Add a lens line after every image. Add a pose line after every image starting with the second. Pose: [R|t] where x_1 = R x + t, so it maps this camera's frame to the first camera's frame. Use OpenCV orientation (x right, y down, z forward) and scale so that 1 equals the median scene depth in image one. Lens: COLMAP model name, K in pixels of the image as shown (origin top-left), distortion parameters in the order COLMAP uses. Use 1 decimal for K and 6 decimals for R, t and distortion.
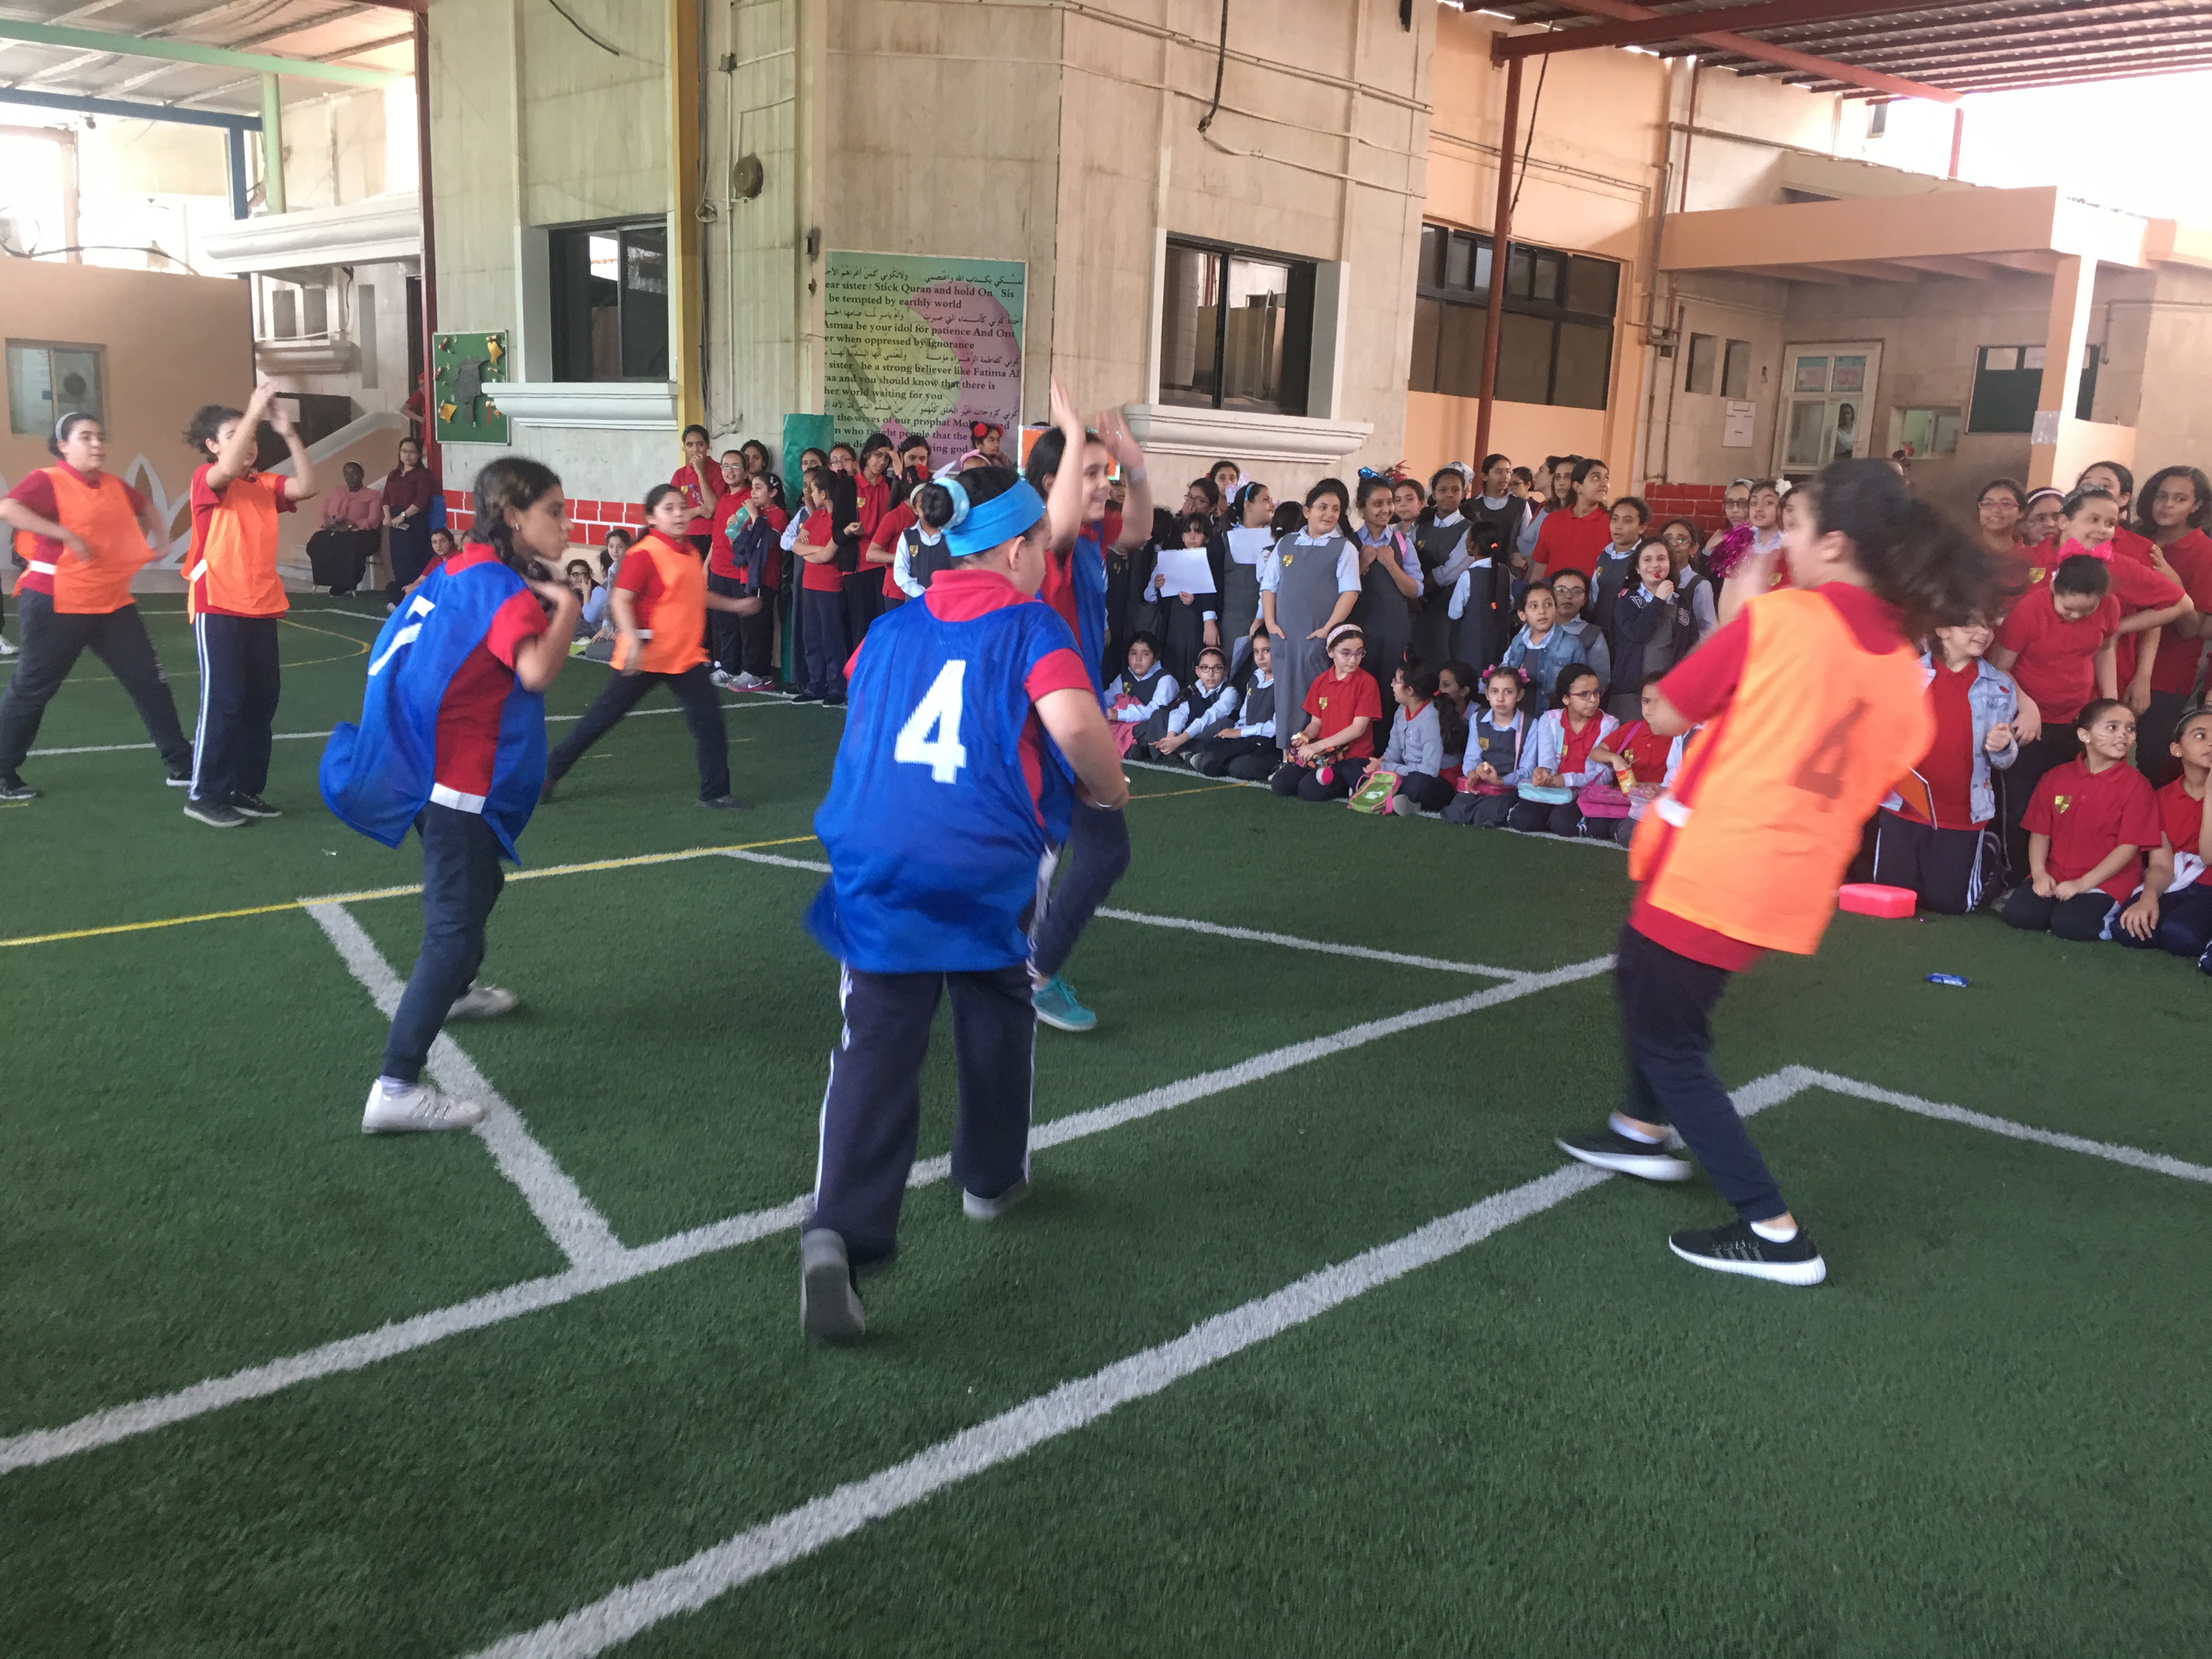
lens RADIAL K [[1894.0, 0, 1112.4], [0, 1894.0, 848.3], [0, 0, 1]] dist [0.079830, -0.106629]
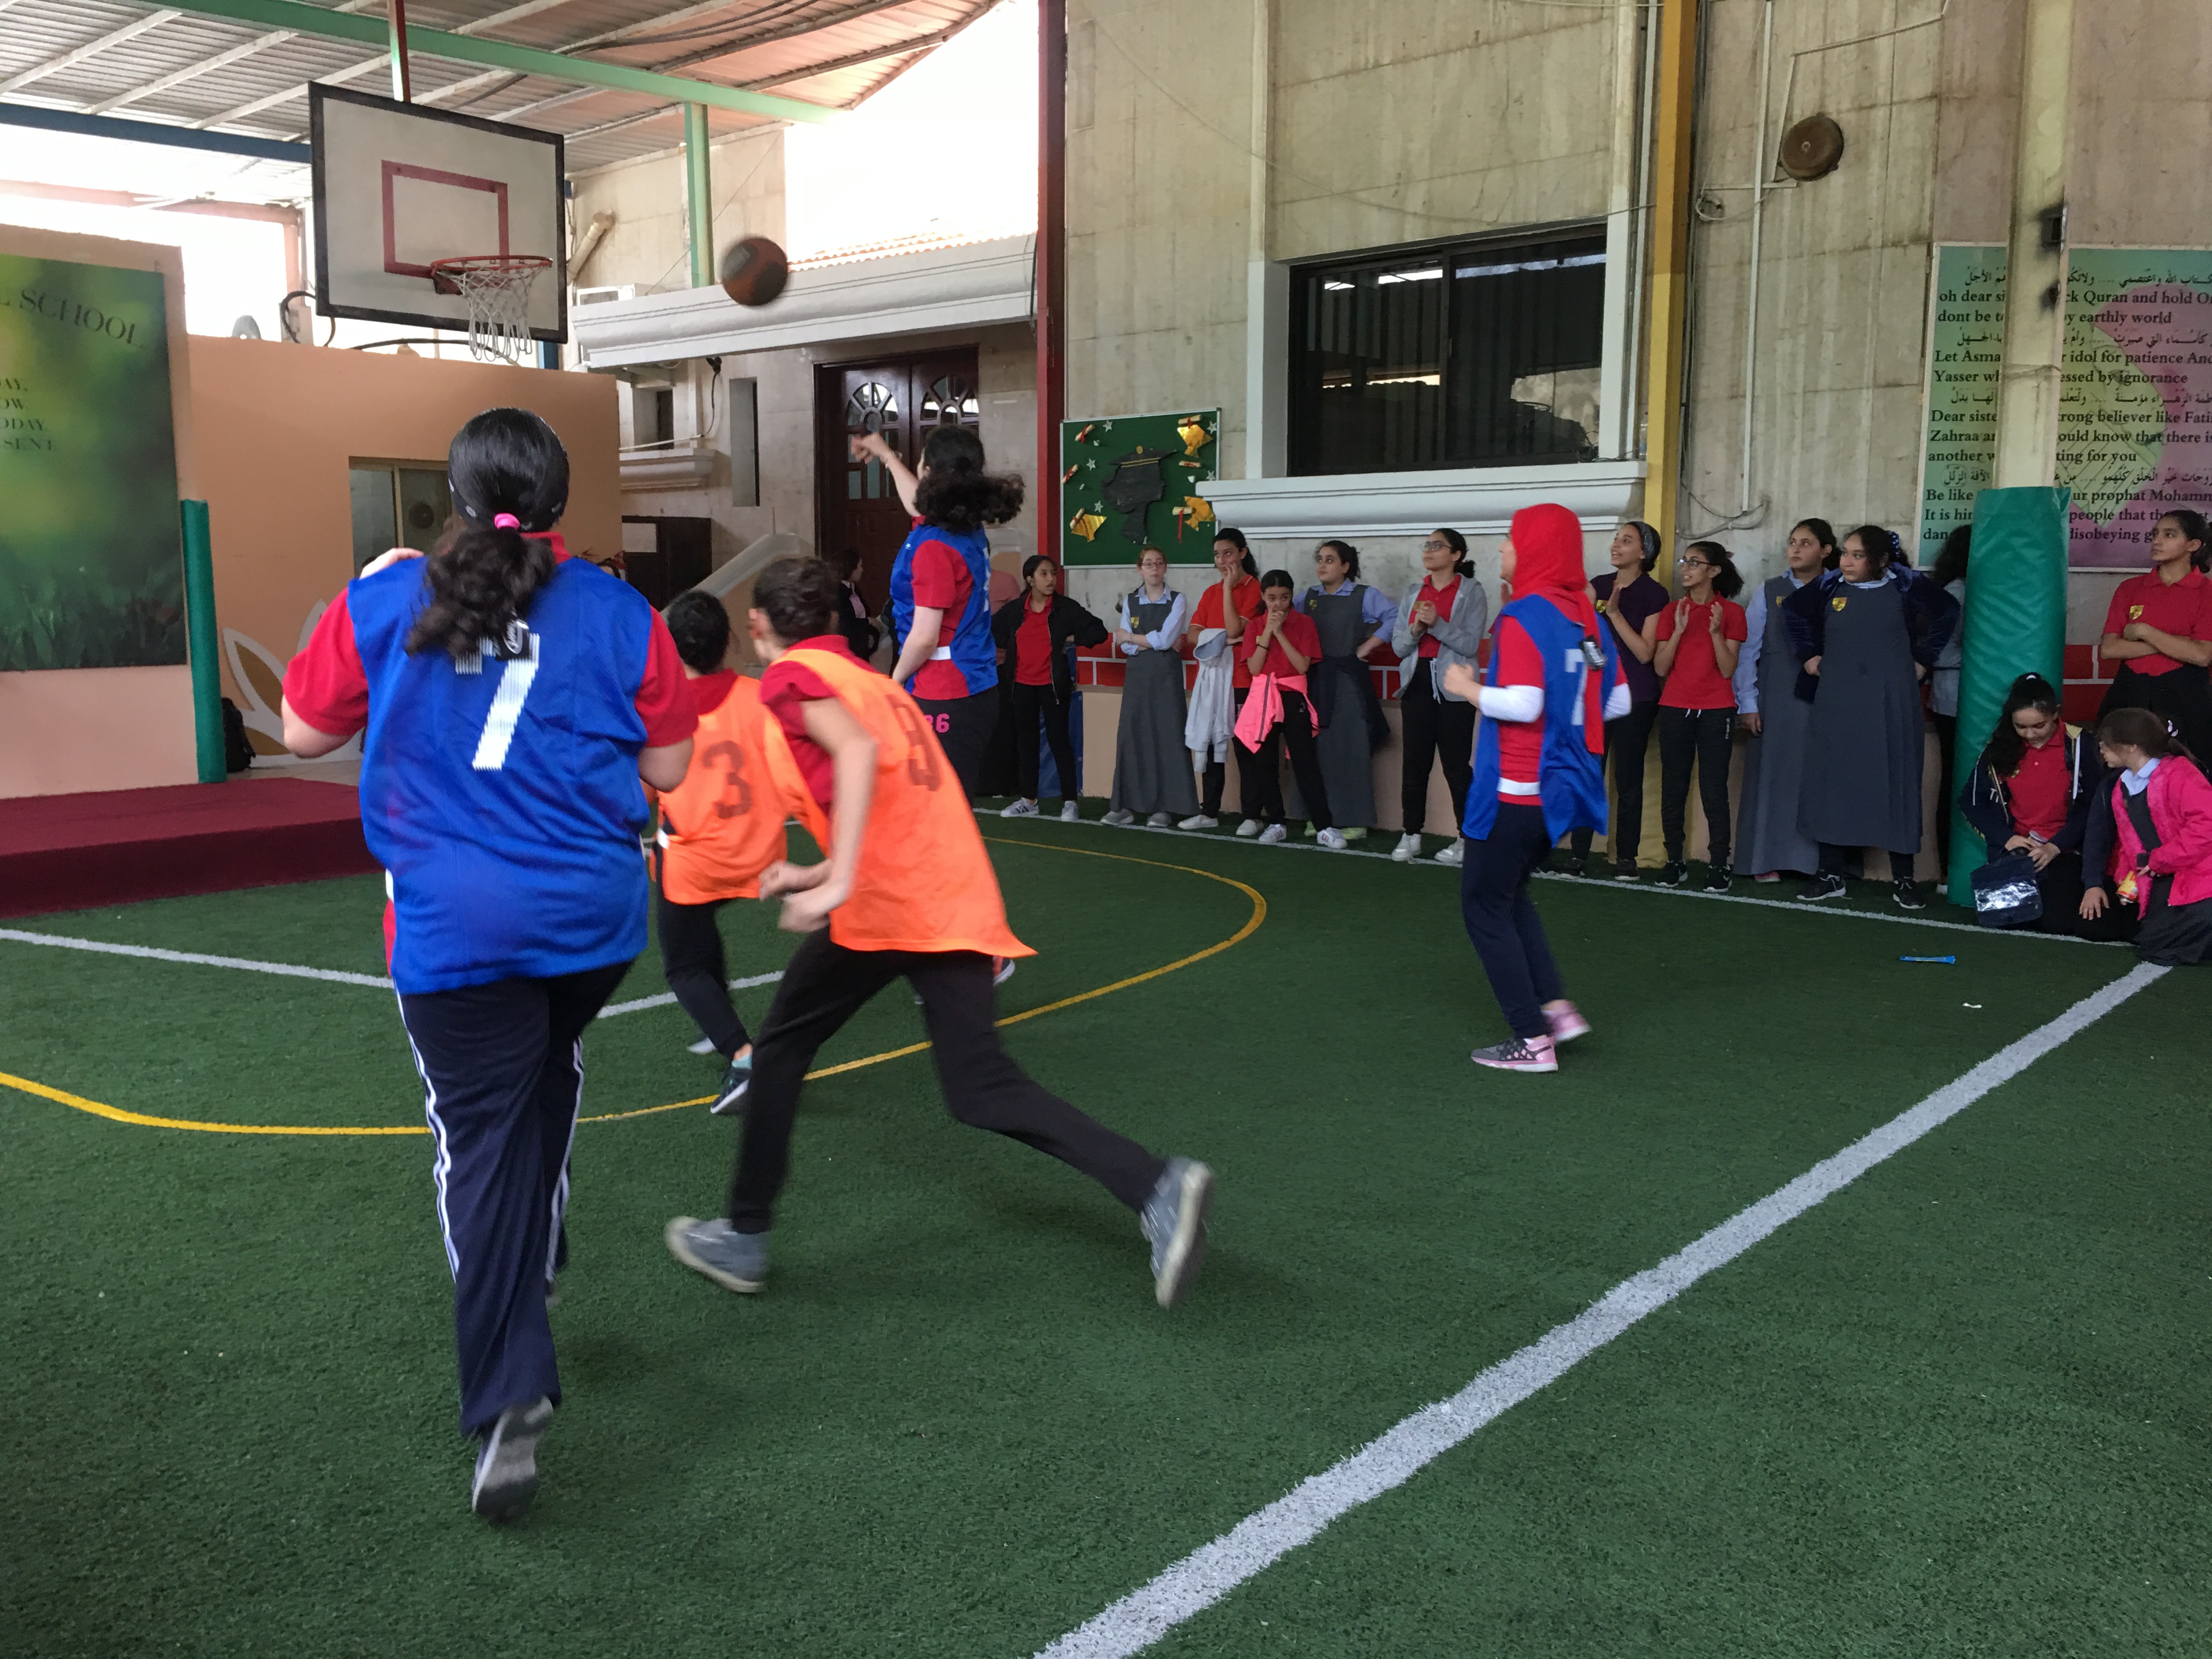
lens RADIAL K [[1894.0, 0, 1098.0], [0, 1894.0, 829.7], [0, 0, 1]] dist [0.079830, -0.106629]
pose [[0.997554, -0.049315, 0.049545, -0.470264], [0.052180, 0.996935, -0.058295, -0.085706], [-0.046518, 0.060737, 0.997069, 0.349395]]
